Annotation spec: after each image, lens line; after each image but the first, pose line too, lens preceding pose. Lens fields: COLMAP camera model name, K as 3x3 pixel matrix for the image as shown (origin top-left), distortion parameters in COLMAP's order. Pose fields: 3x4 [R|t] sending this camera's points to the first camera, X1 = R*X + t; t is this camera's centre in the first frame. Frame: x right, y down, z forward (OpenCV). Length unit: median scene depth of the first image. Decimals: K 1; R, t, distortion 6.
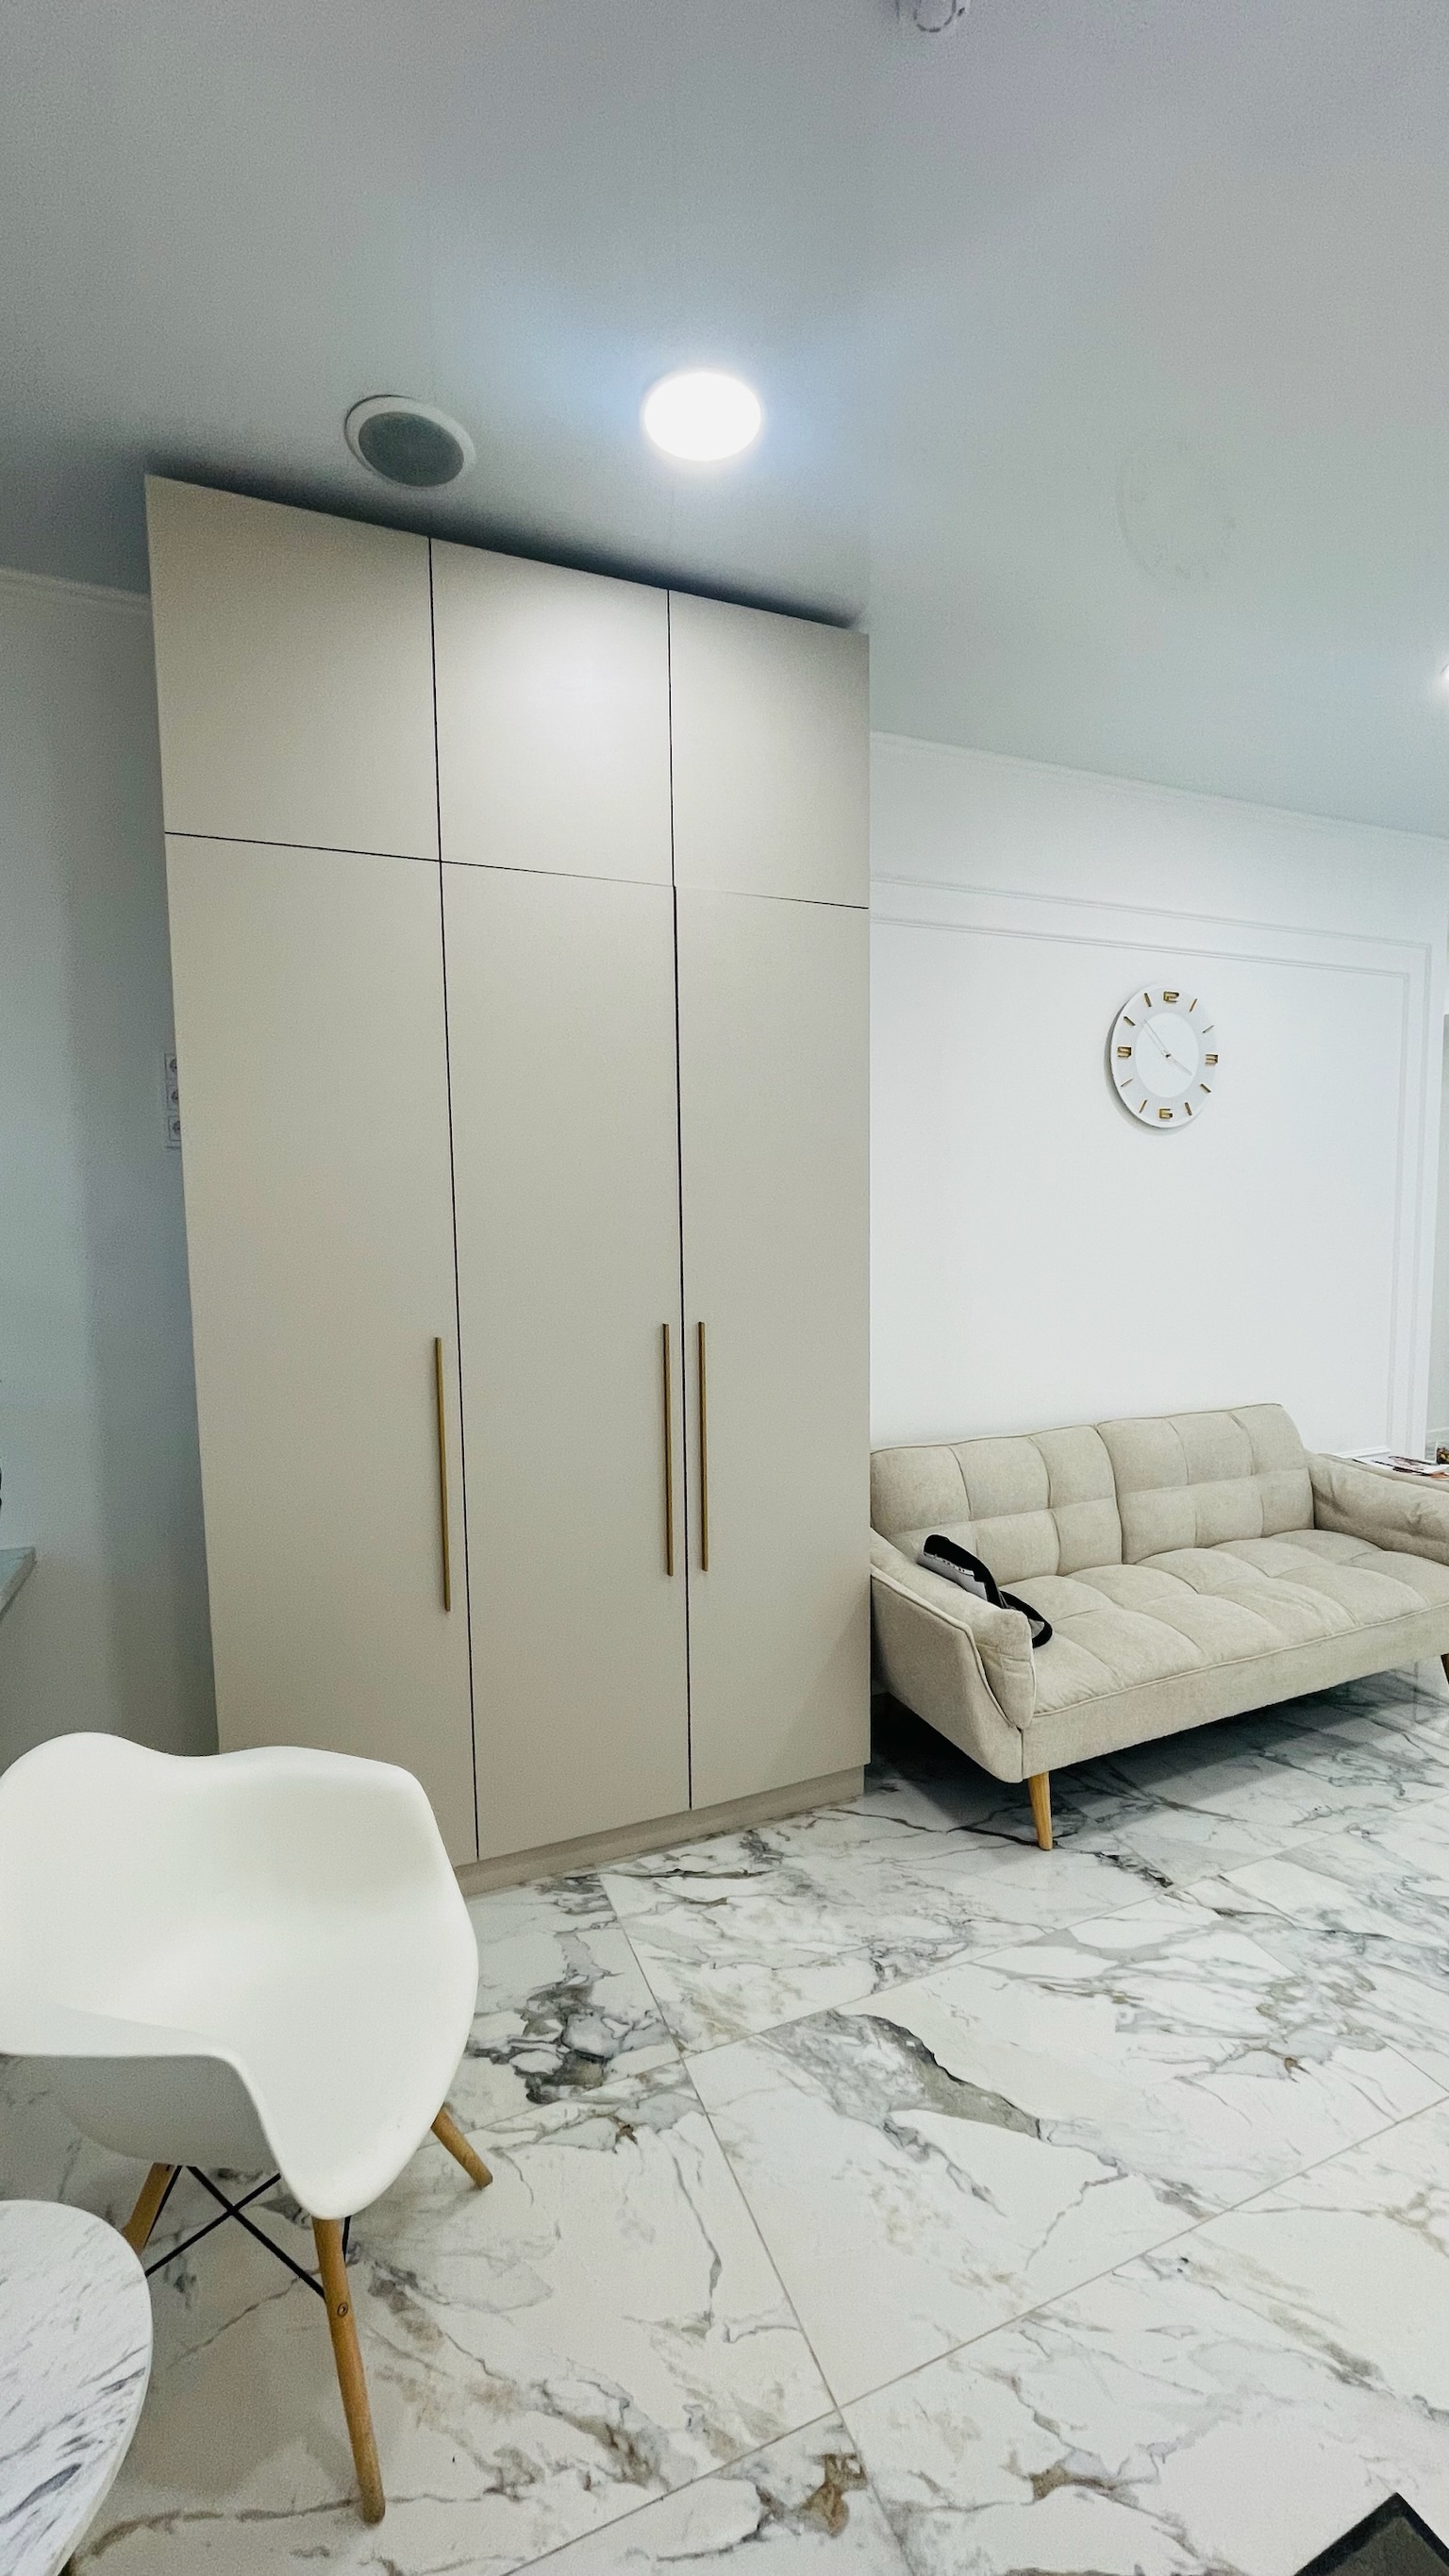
lens RADIAL K [[1039.6, 0, 734.8], [0, 1039.6, 1299.7], [0, 0, 1]] dist [-0.013394, 0.004716]
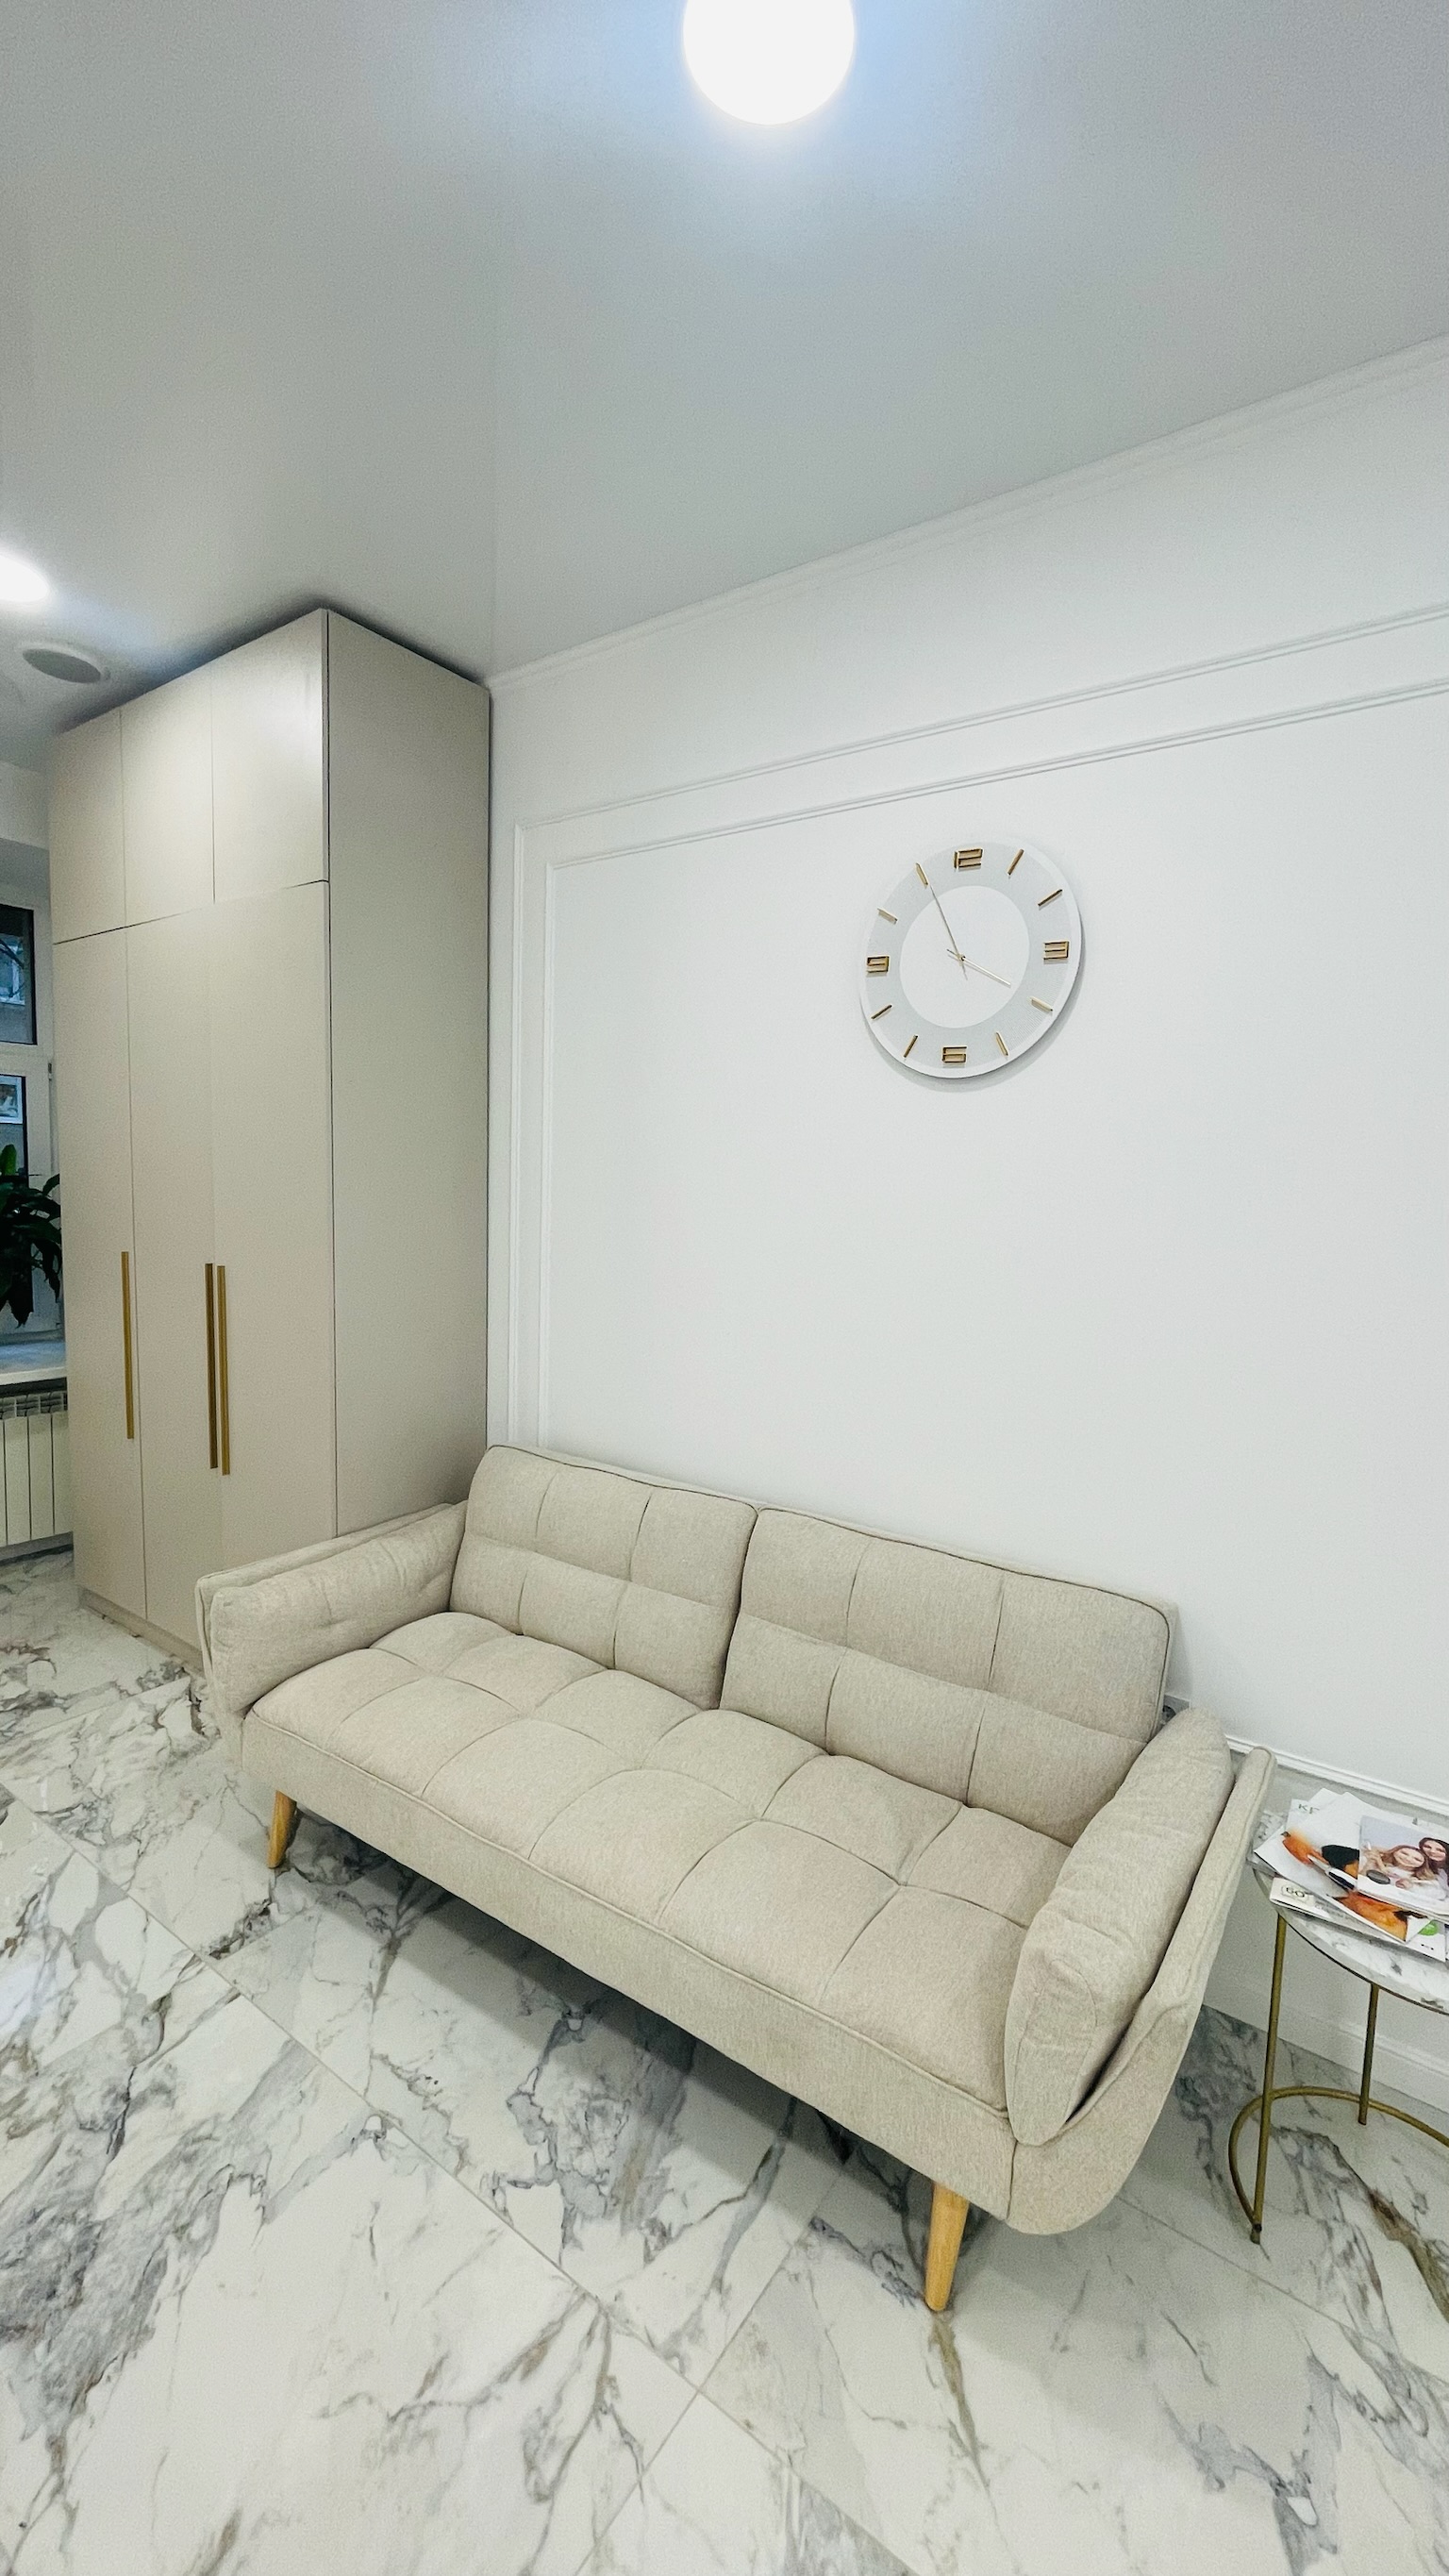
lens RADIAL K [[1034.7, 0, 737.8], [0, 1034.7, 1298.1], [0, 0, 1]] dist [0.007170, -0.005420]
pose [[0.533472, 0.125672, -0.836429, 1.317123], [-0.114633, 0.990519, 0.075711, -0.104984], [0.838013, 0.055493, 0.542820, 0.859054]]
